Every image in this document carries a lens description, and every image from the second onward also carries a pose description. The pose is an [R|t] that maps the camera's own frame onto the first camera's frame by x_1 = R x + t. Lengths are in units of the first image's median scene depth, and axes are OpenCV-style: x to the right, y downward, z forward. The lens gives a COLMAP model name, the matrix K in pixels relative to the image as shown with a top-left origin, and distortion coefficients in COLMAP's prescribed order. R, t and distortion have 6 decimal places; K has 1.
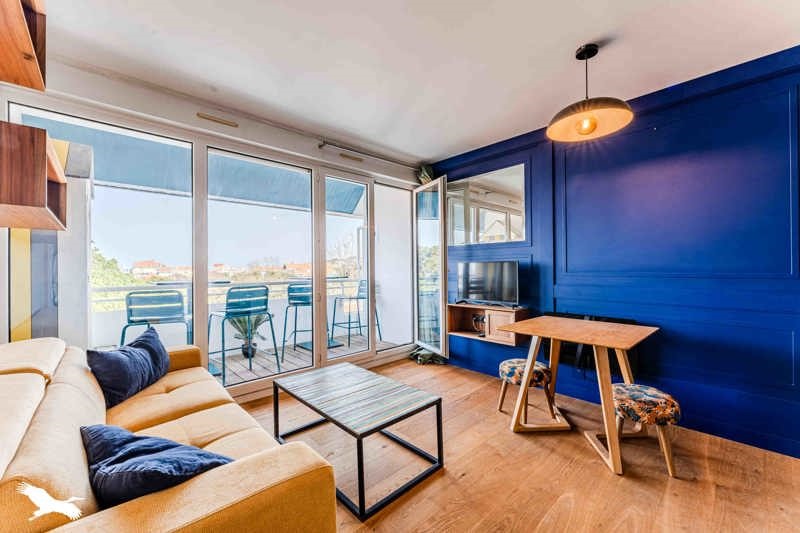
lens RADIAL K [[316.0, 0, 395.5], [0, 316.0, 264.7], [0, 0, 1]] dist [-0.000967, 0.000051]
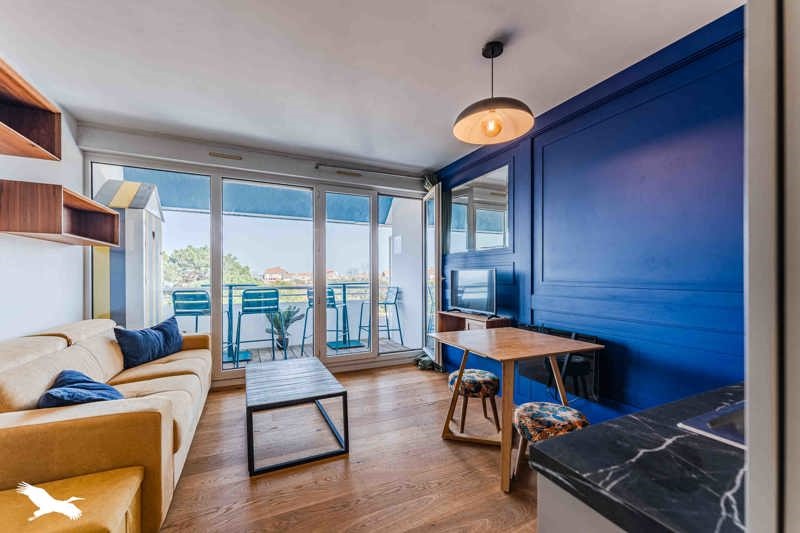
lens RADIAL K [[322.2, 0, 397.1], [0, 322.2, 275.8], [0, 0, 1]] dist [0.000536, 0.000107]
pose [[0.951966, 0.010107, -0.306036, 0.395480], [-0.006887, 0.999909, 0.011598, -0.000287], [0.306126, -0.008933, 0.951949, -0.014444]]
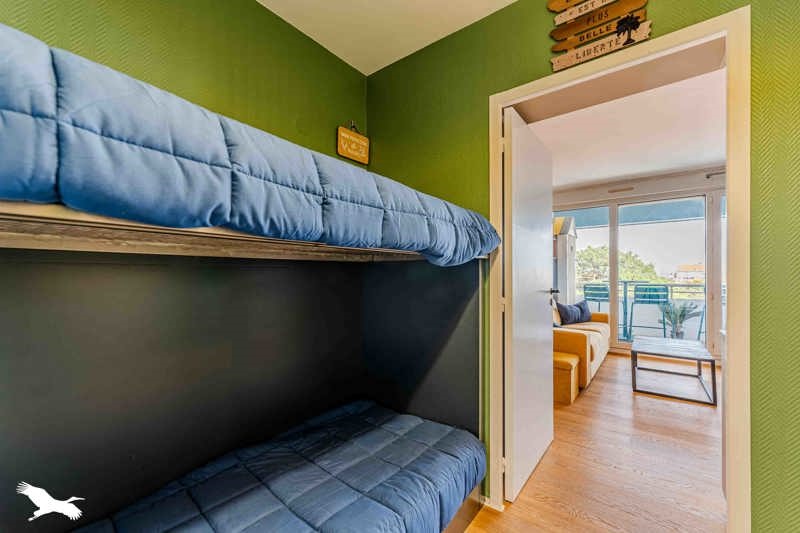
lens RADIAL K [[322.2, 0, 397.1], [0, 322.2, 275.8], [0, 0, 1]] dist [0.000536, 0.000107]
pose [[0.152495, 0.012408, -0.988226, 0.854708], [0.009523, 0.999856, 0.014023, -0.008648], [0.988258, -0.011549, 0.152355, -0.430819]]
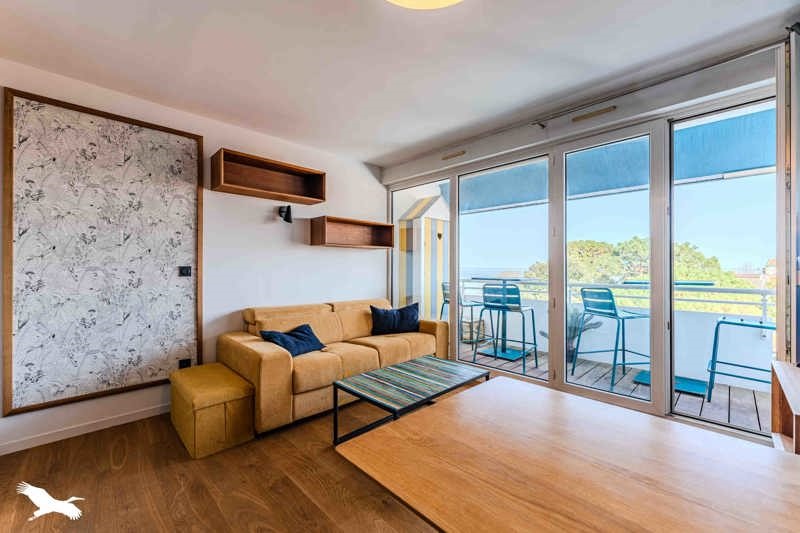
lens RADIAL K [[330.6, 0, 400.0], [0, 330.6, 266.5], [0, 0, 1]] dist [0.000391, 0.000005]
pose [[0.022762, 0.003754, -0.999734, 0.661416], [0.006508, 0.999971, 0.003903, 0.000002], [0.999720, -0.006595, 0.022737, 0.599864]]
